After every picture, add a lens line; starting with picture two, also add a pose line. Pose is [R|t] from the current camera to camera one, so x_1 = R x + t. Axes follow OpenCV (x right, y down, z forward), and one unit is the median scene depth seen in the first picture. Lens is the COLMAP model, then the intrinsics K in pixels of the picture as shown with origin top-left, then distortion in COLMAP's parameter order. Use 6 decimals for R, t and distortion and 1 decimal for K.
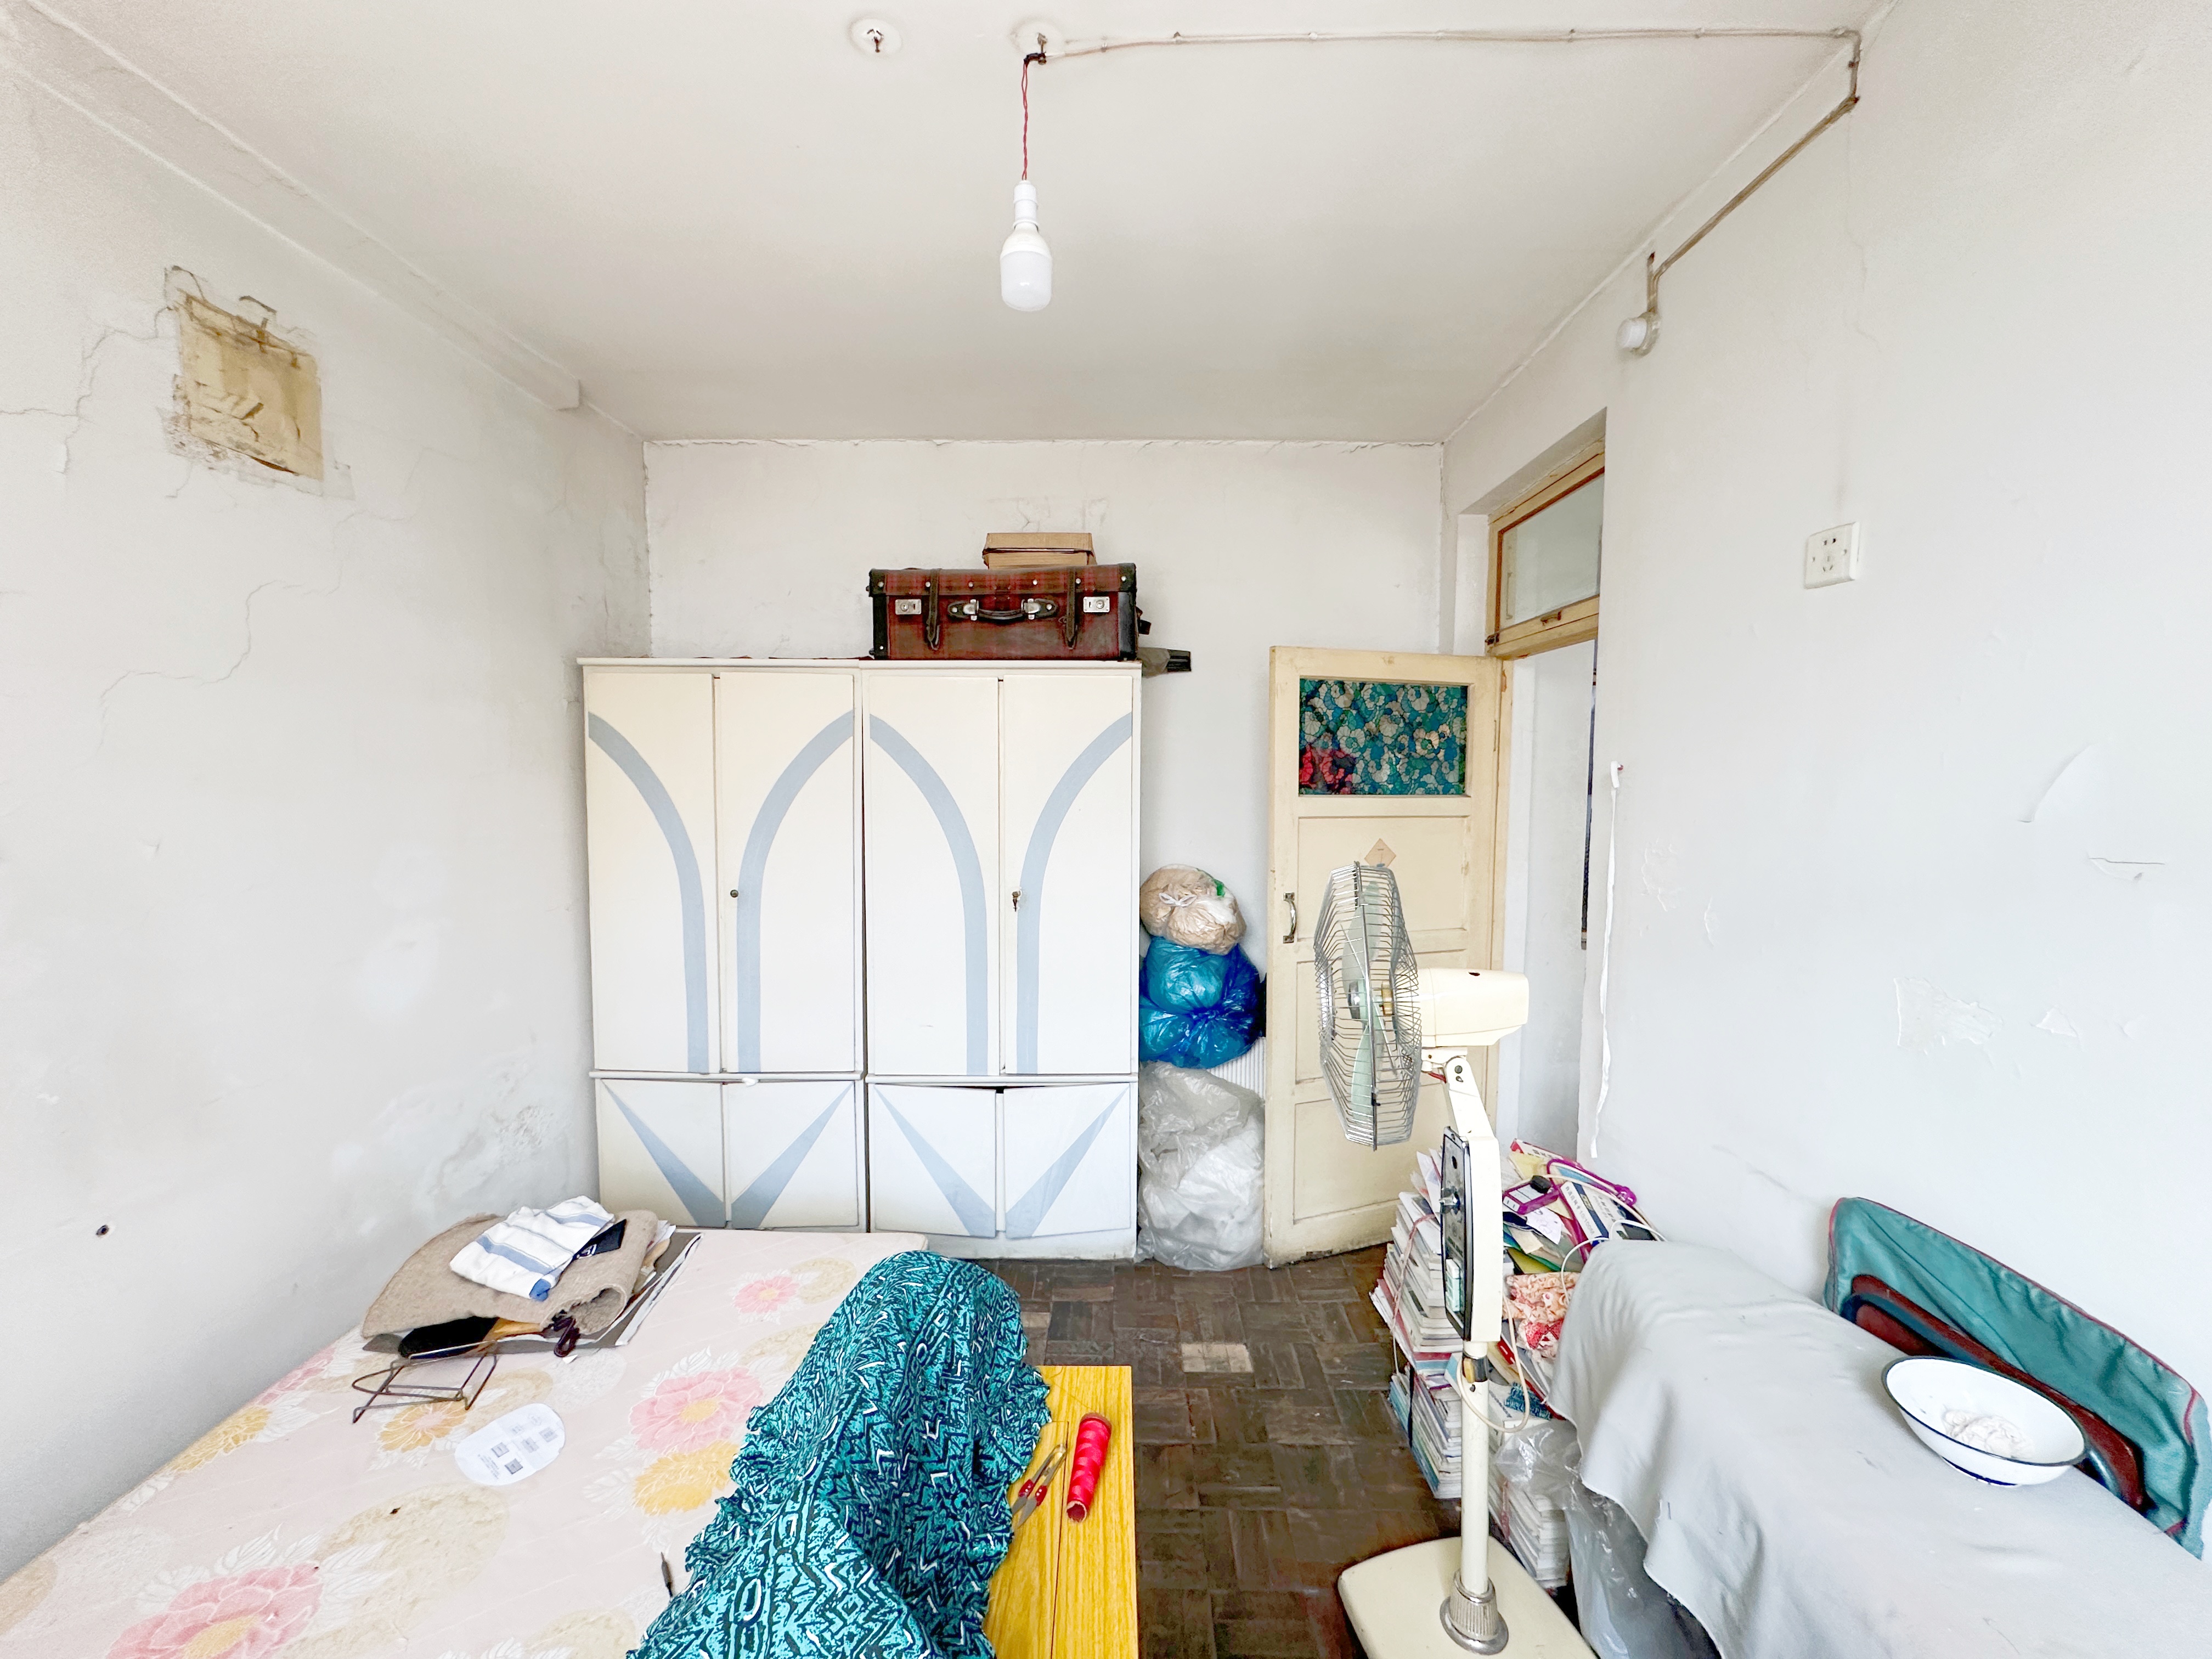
lens RADIAL K [[885.2, 0, 1106.0], [0, 885.2, 829.5], [0, 0, 1]] dist [-0.000237, -0.000035]
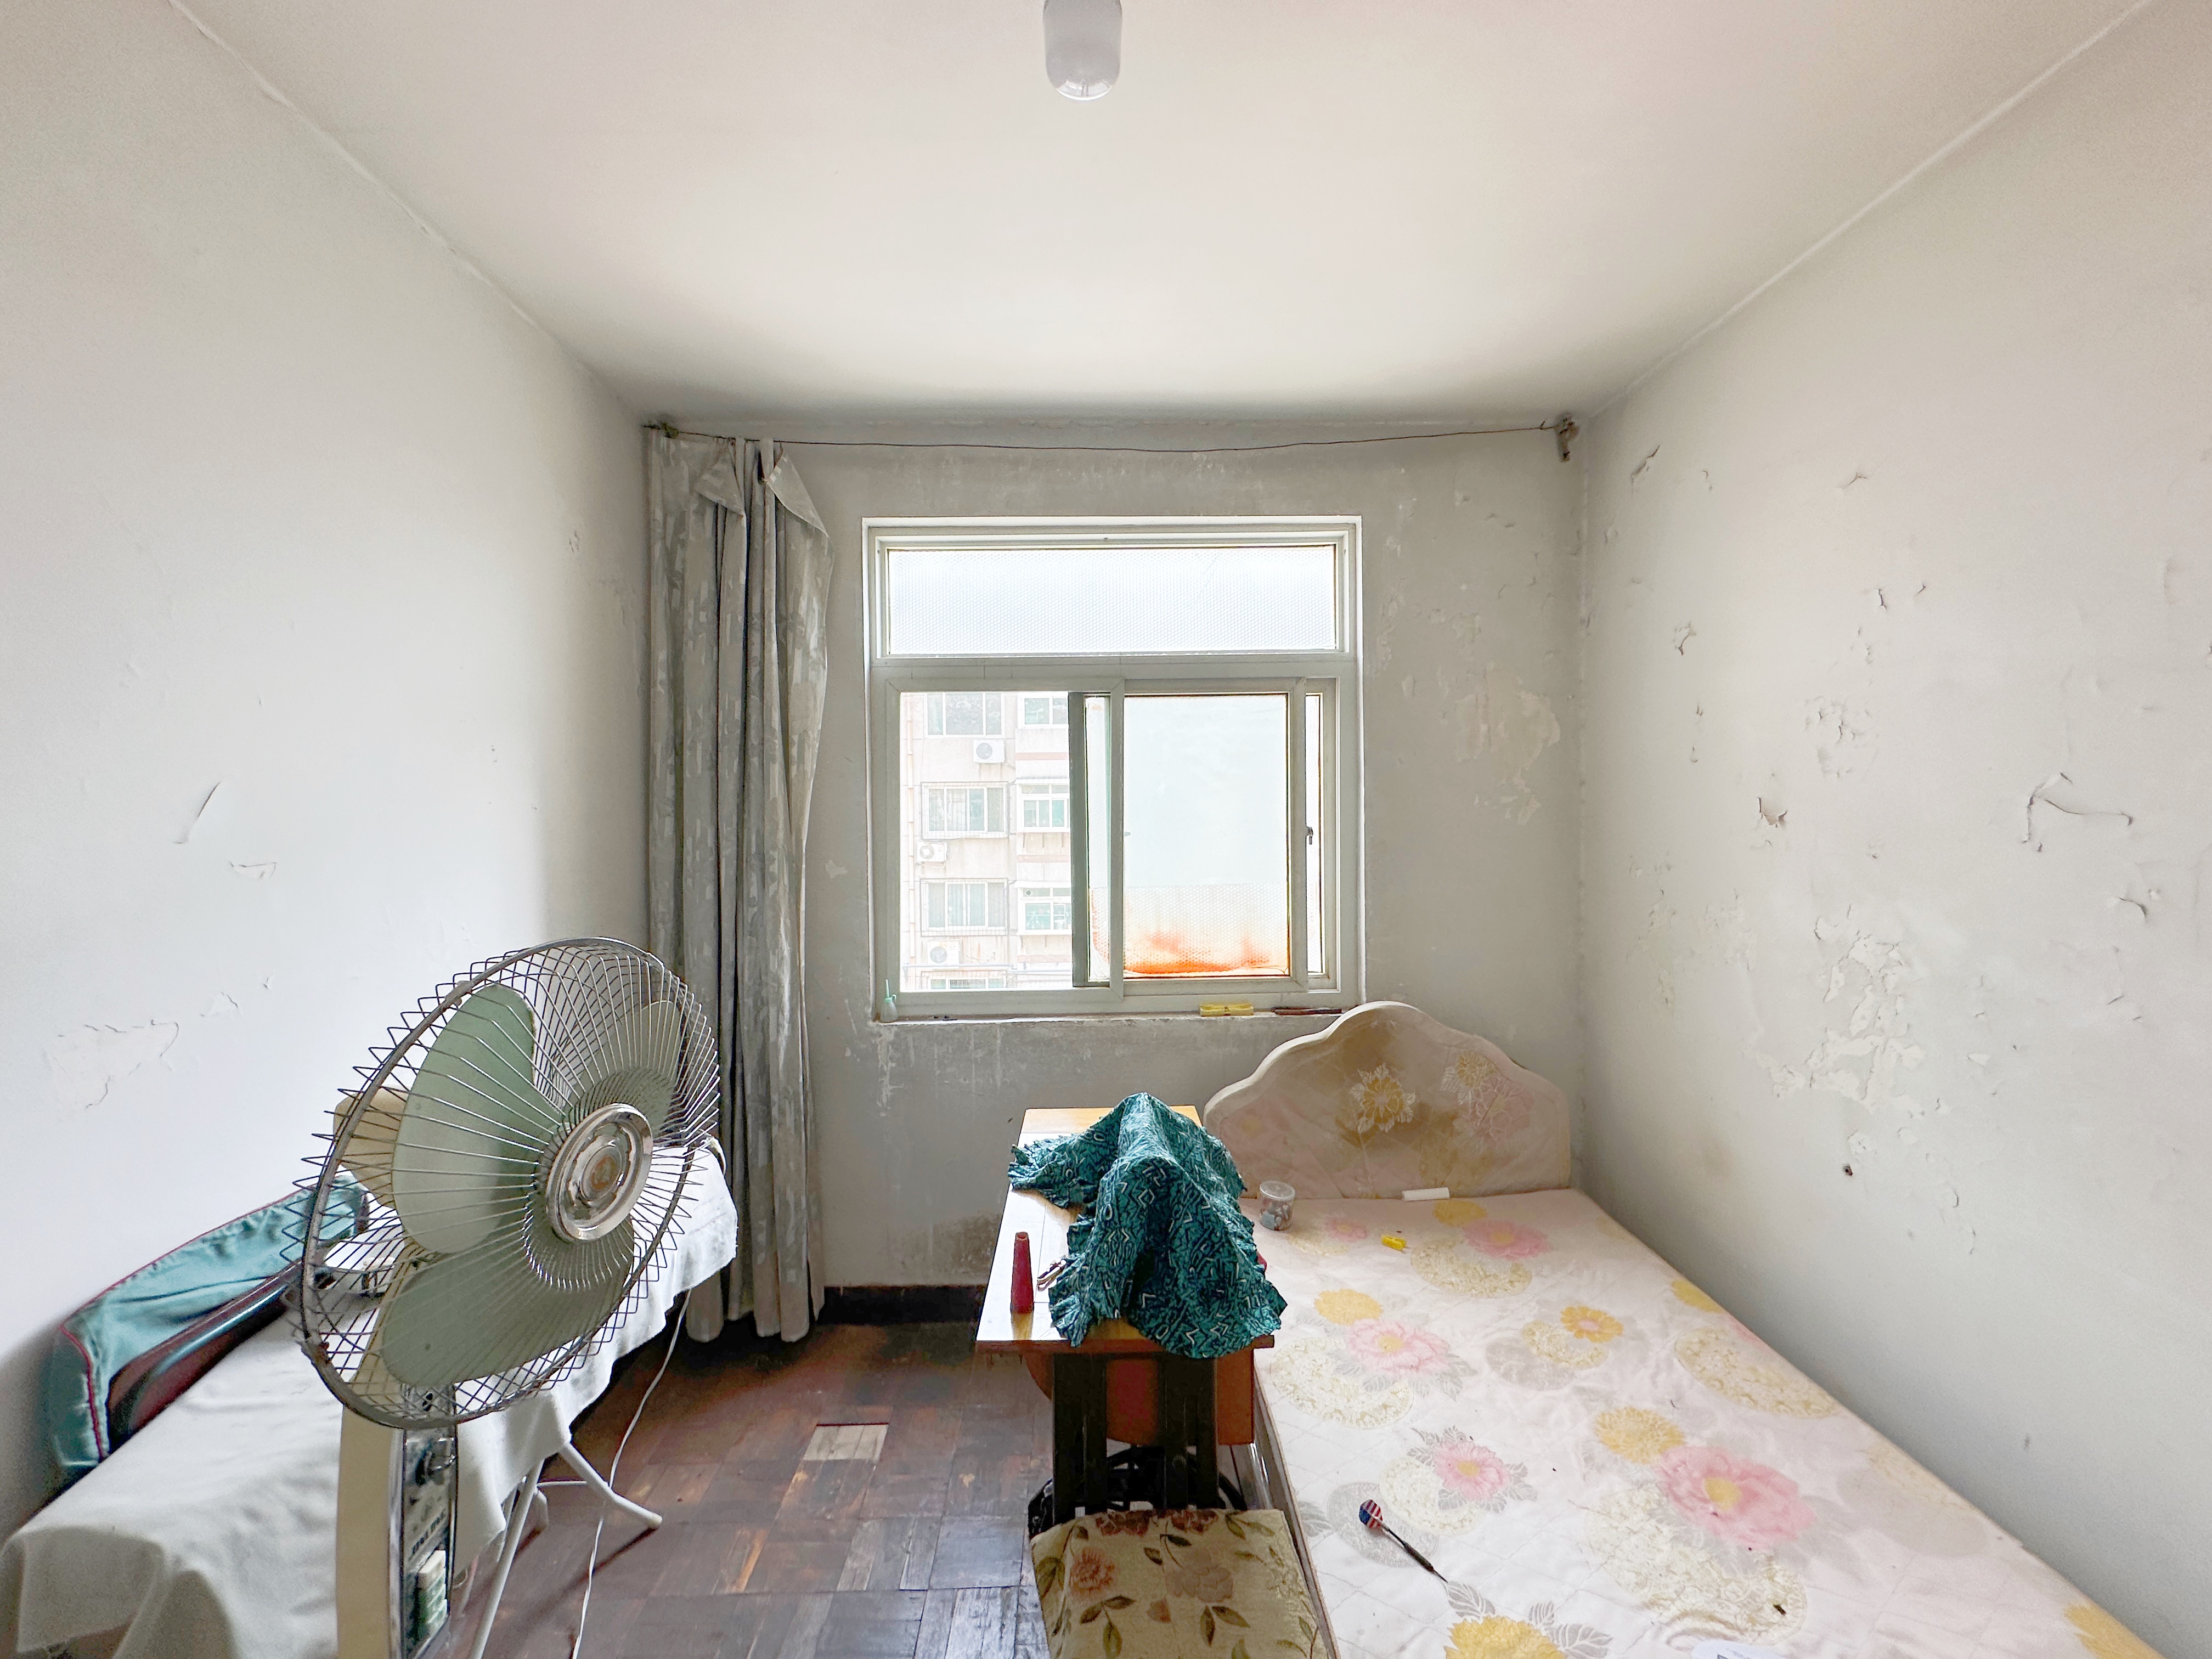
lens RADIAL K [[885.2, 0, 1106.0], [0, 885.2, 829.5], [0, 0, 1]] dist [-0.000237, -0.000035]
pose [[-0.999321, 0.010806, -0.035238, -0.103592], [0.007556, 0.995812, 0.091108, -0.118050], [0.036075, 0.090780, -0.995217, 2.126372]]
